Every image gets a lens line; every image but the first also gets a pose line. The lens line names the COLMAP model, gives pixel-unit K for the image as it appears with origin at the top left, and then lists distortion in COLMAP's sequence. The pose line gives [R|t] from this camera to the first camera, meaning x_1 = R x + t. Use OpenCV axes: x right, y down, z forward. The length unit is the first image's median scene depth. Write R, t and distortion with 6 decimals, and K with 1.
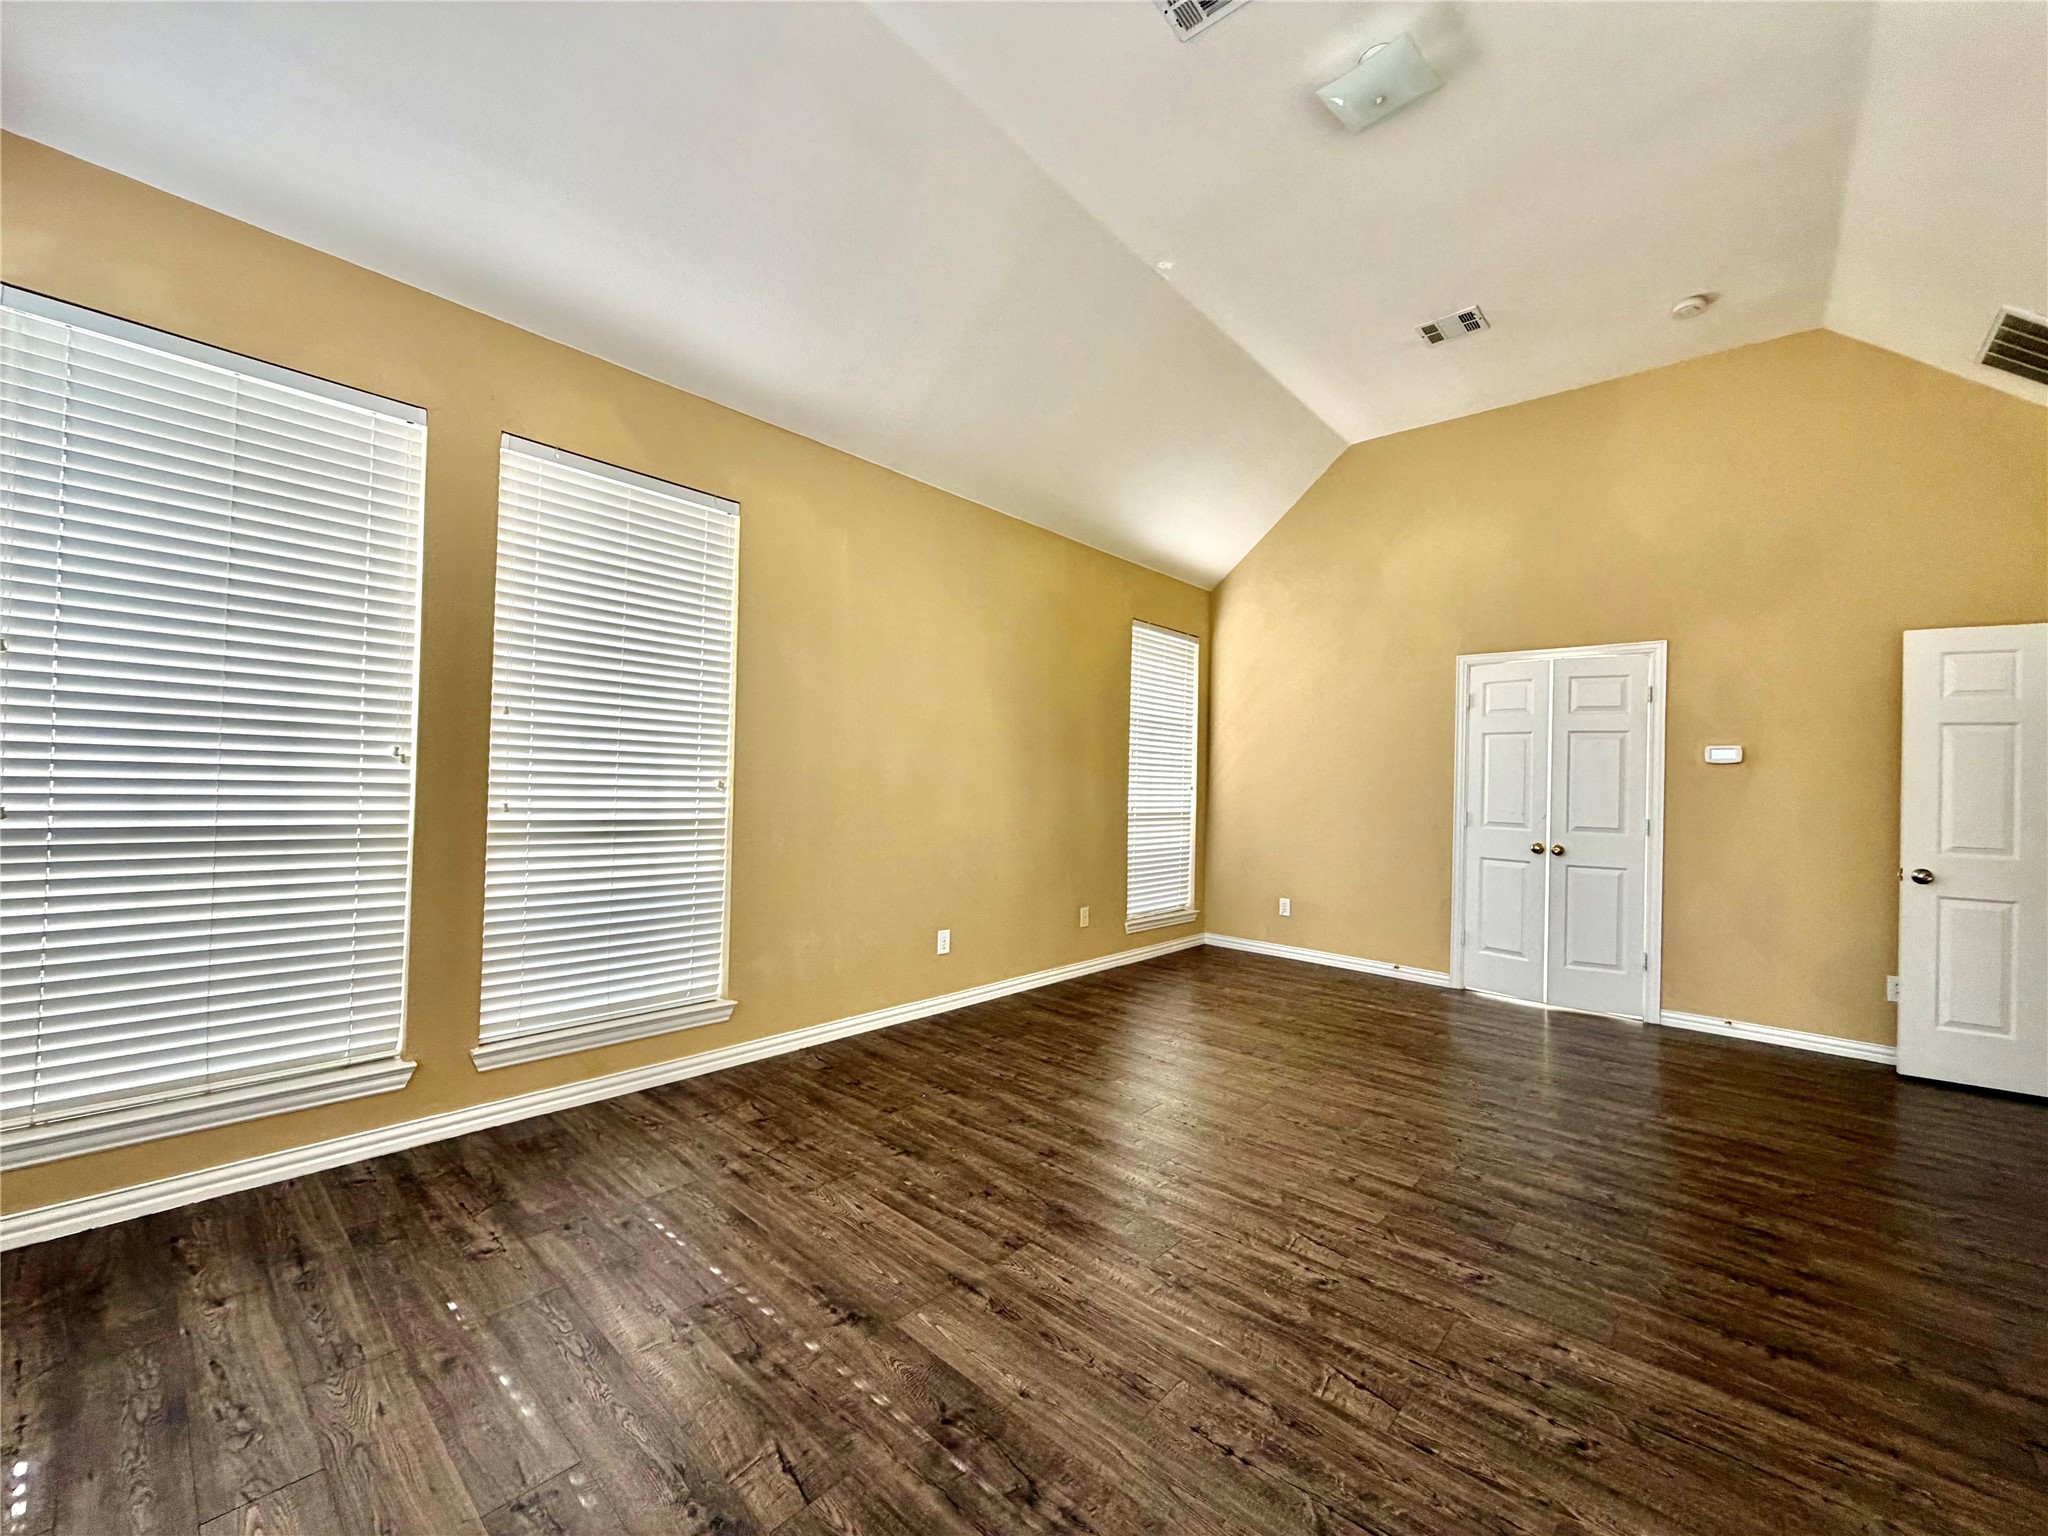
lens RADIAL K [[812.8, 0, 1024.0], [0, 812.8, 768.0], [0, 0, 1]] dist [-0.010635, 0.000454]
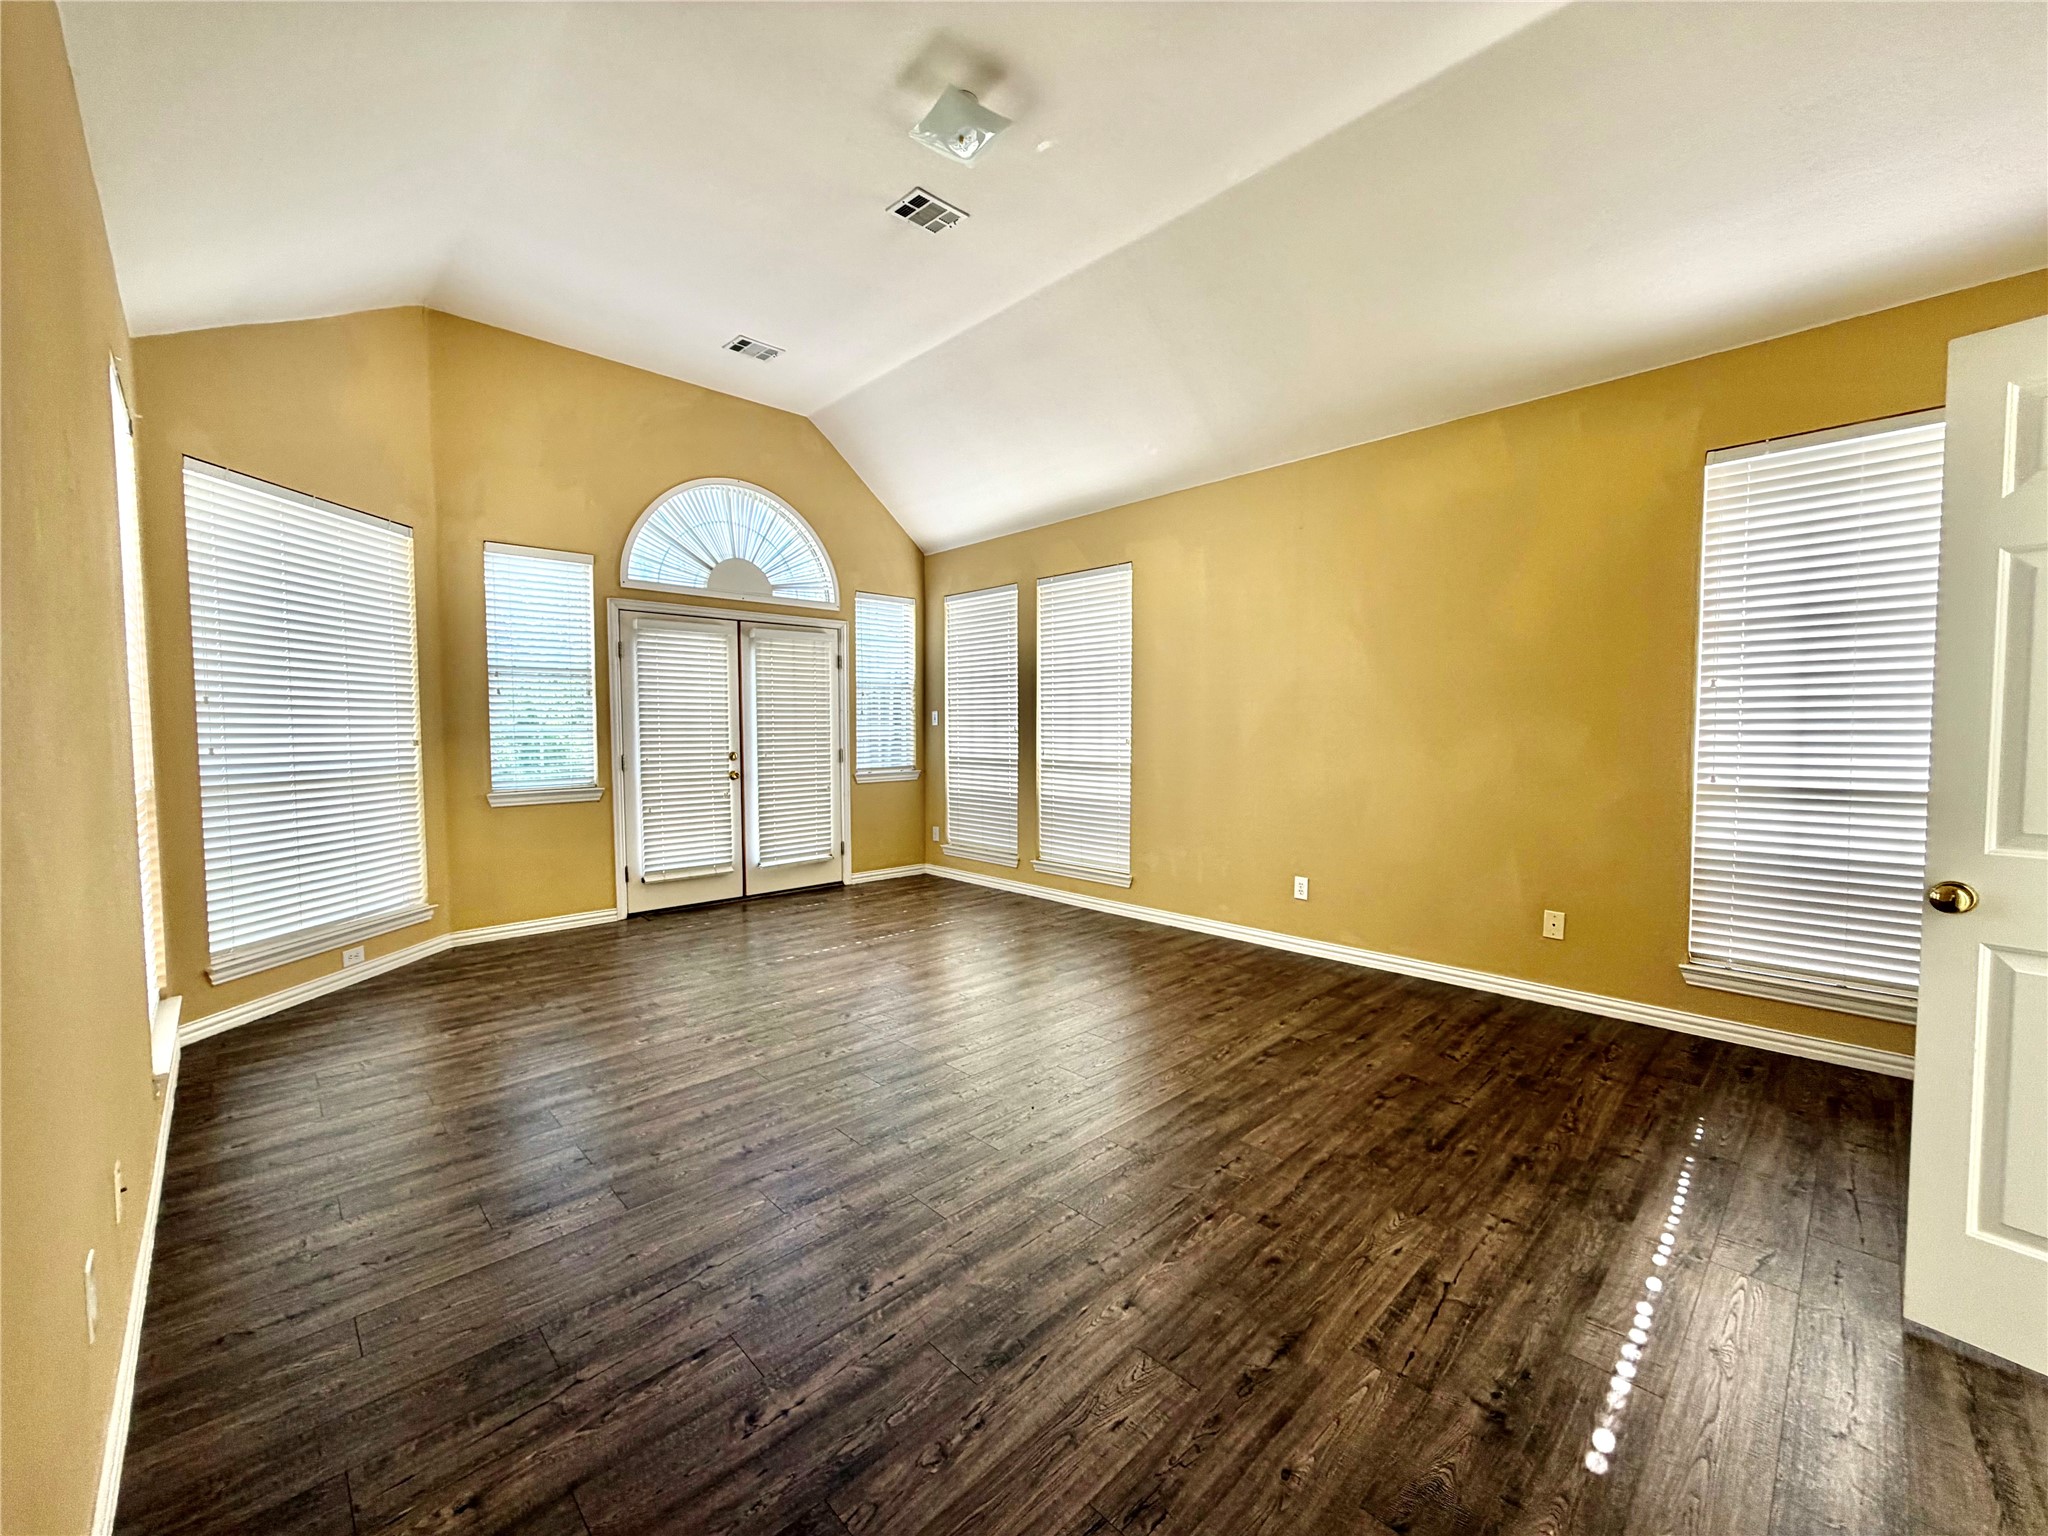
lens RADIAL K [[822.9, 0, 1005.4], [0, 822.9, 762.4], [0, 0, 1]] dist [0.017706, 0.000148]
pose [[-0.085561, 0.013838, -0.996237, 1.158732], [0.019595, 0.999734, 0.012203, 0.033585], [0.996140, -0.018477, -0.085810, 0.817078]]
